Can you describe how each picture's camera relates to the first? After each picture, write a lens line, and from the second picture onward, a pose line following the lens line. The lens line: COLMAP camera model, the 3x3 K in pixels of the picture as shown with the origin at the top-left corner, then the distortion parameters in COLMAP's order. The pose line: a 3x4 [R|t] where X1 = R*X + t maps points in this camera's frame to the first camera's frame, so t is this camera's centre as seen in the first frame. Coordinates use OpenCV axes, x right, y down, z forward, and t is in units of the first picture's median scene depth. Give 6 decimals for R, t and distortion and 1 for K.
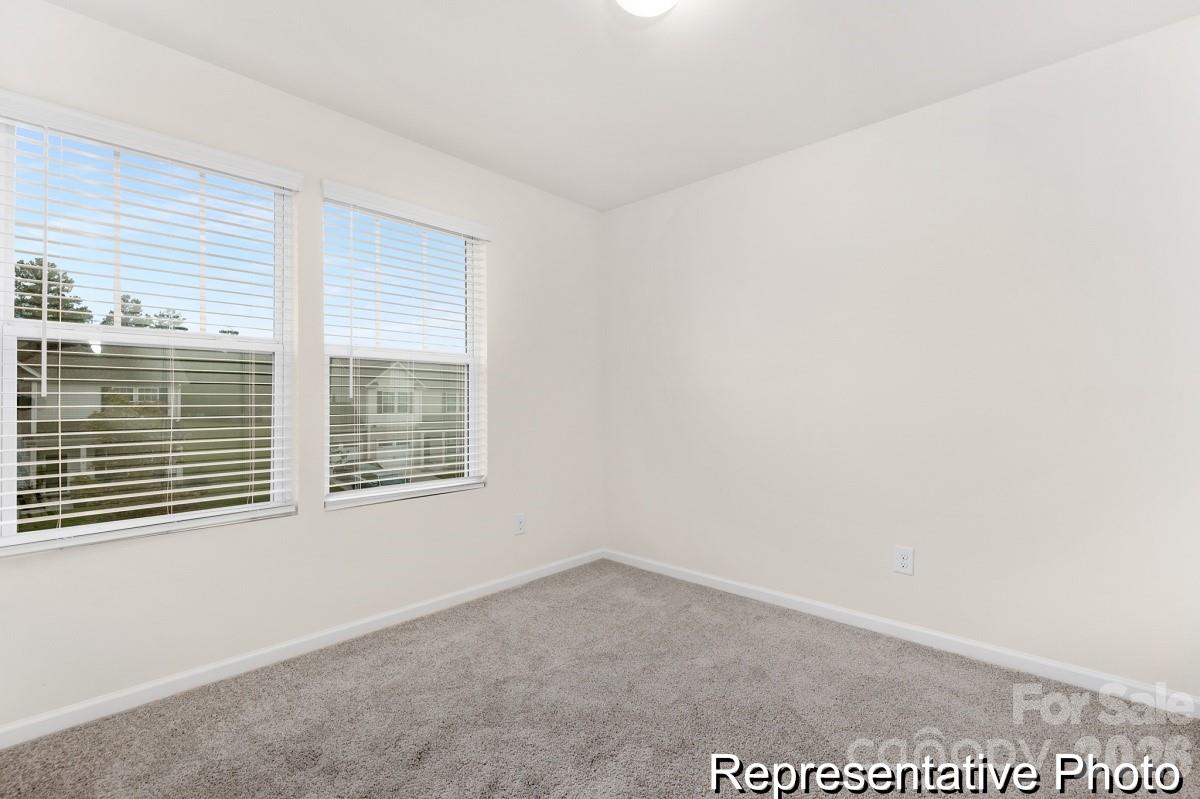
lens RADIAL K [[508.9, 0, 534.9], [0, 508.9, 401.0], [0, 0, 1]] dist [0.000311, -0.000025]
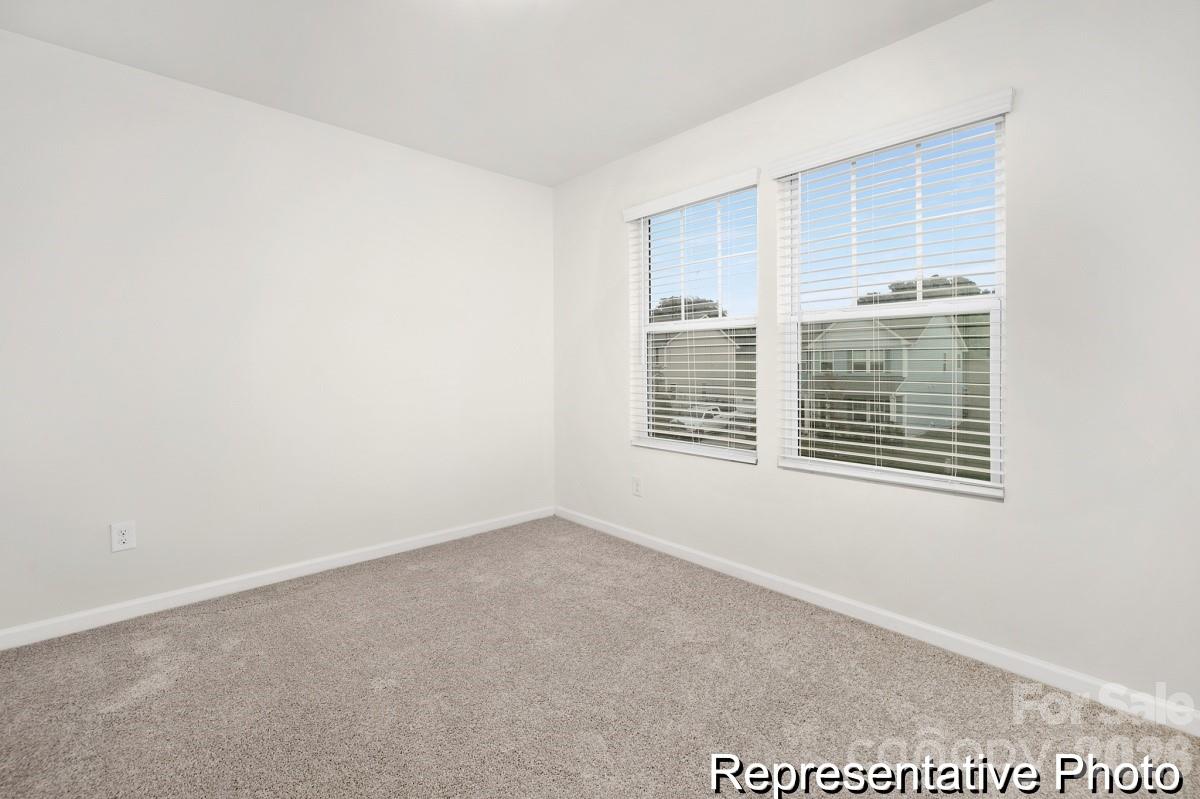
lens RADIAL K [[513.9, 0, 595.8], [0, 513.9, 387.5], [0, 0, 1]] dist [-0.001448, -0.000324]
pose [[-0.013006, 0.038462, -0.999175, 0.384526], [0.002906, 0.999257, 0.038428, 0.000351], [0.999911, -0.002404, -0.013108, 0.352580]]
